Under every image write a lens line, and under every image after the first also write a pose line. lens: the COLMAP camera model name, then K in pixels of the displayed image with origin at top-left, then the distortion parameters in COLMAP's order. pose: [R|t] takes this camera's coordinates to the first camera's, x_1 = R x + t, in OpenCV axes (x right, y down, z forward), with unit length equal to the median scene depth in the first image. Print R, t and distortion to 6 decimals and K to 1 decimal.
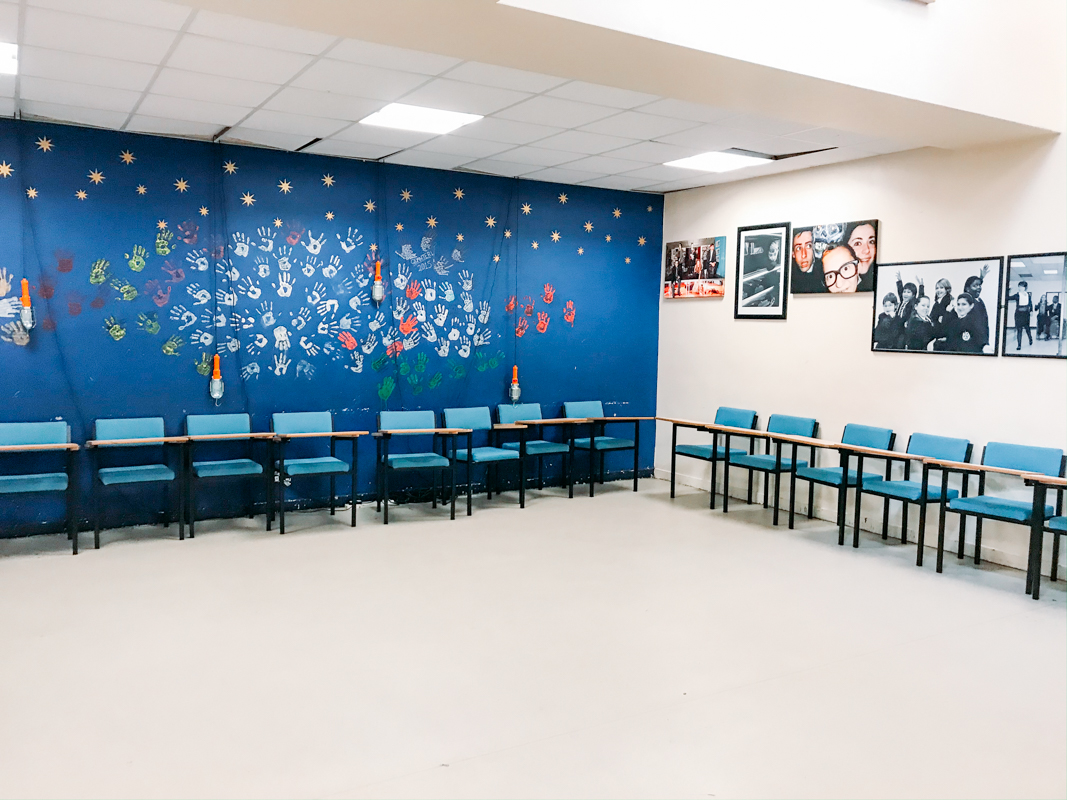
lens RADIAL K [[874.2, 0, 533.0], [0, 874.2, 397.9], [0, 0, 1]] dist [0.038094, -0.037639]
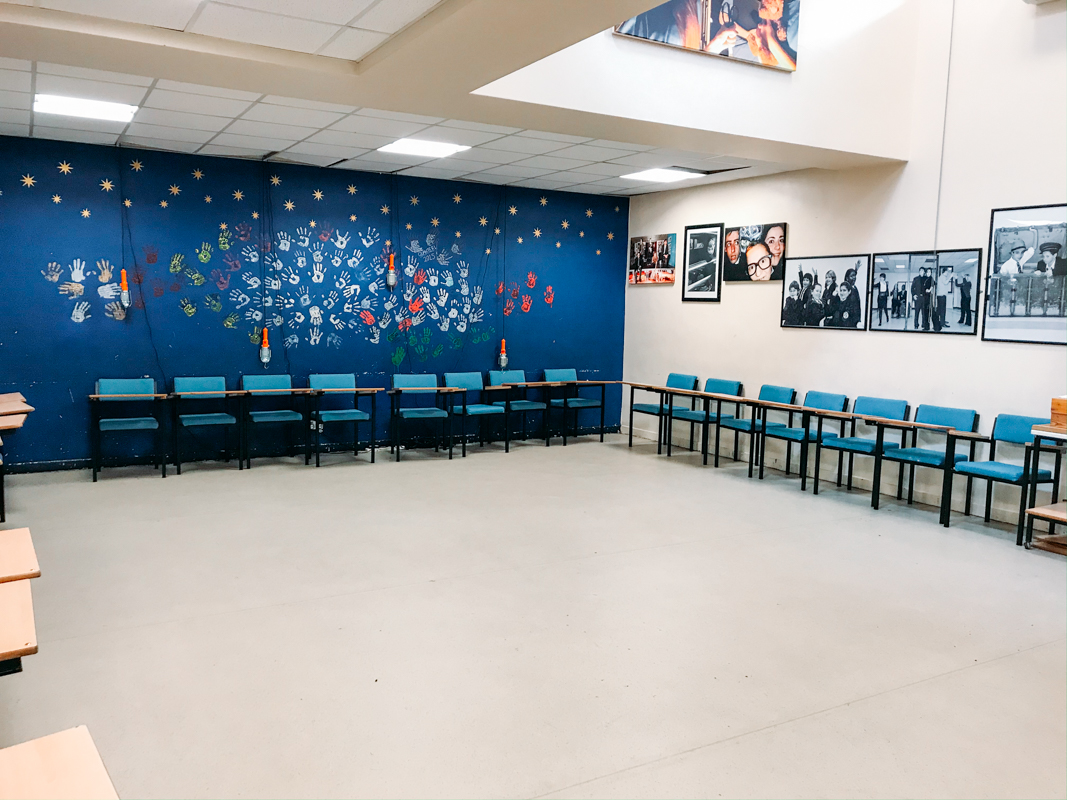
lens RADIAL K [[874.2, 0, 536.8], [0, 874.2, 398.6], [0, 0, 1]] dist [0.038094, -0.037639]
pose [[0.999936, 0.004013, -0.010623, 0.046794], [-0.003781, 0.999756, 0.021761, 0.023362], [0.010708, -0.021720, 0.999707, -0.266582]]
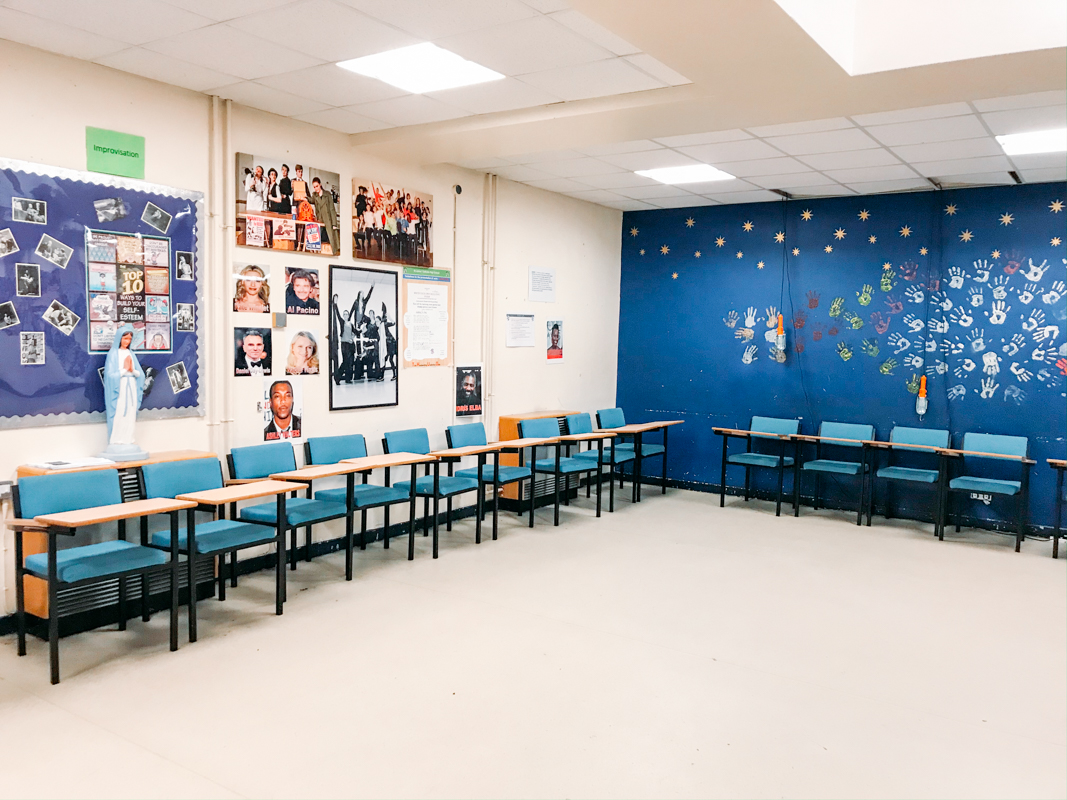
lens RADIAL K [[874.2, 0, 542.0], [0, 874.2, 403.9], [0, 0, 1]] dist [0.038094, -0.037639]
pose [[0.425354, 0.071046, -0.902234, 0.453590], [-0.089722, 0.995313, 0.036076, -0.009662], [0.900569, 0.065605, 0.429735, 0.065499]]
